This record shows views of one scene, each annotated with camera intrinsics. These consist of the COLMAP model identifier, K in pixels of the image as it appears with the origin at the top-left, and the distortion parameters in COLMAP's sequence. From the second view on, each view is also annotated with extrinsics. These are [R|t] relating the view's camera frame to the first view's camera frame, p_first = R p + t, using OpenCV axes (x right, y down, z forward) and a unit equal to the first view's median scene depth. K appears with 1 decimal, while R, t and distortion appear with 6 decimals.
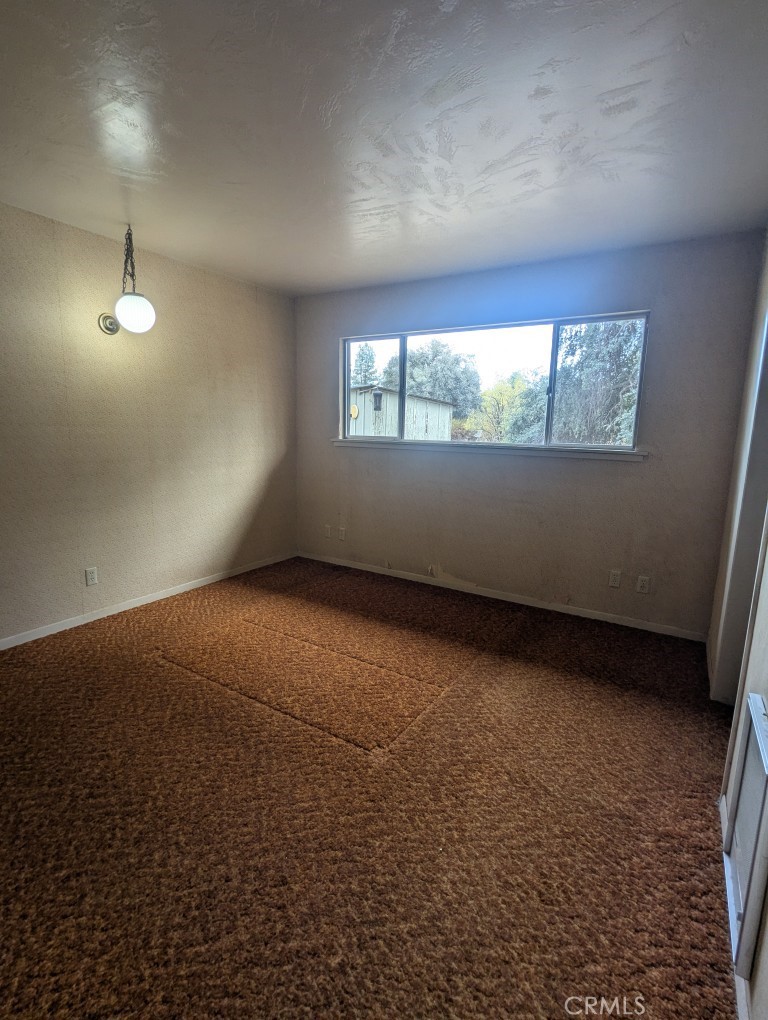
lens RADIAL K [[485.7, 0, 383.0], [0, 485.7, 507.6], [0, 0, 1]] dist [-0.001385, 0.003462]
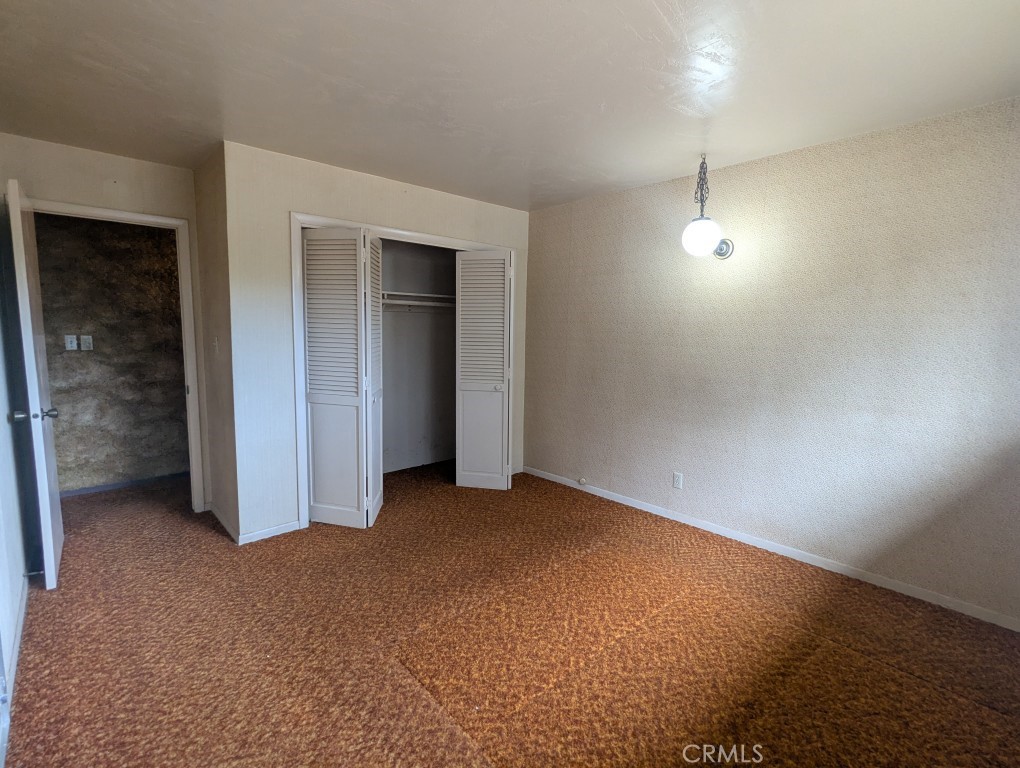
lens RADIAL K [[485.7, 0, 508.1], [0, 485.7, 386.0], [0, 0, 1]] dist [-0.001385, 0.003462]
pose [[-0.275251, 0.084574, -0.957645, 0.596673], [-0.183157, 0.973265, 0.138597, -0.163907], [0.943764, 0.213548, -0.252402, 0.936375]]
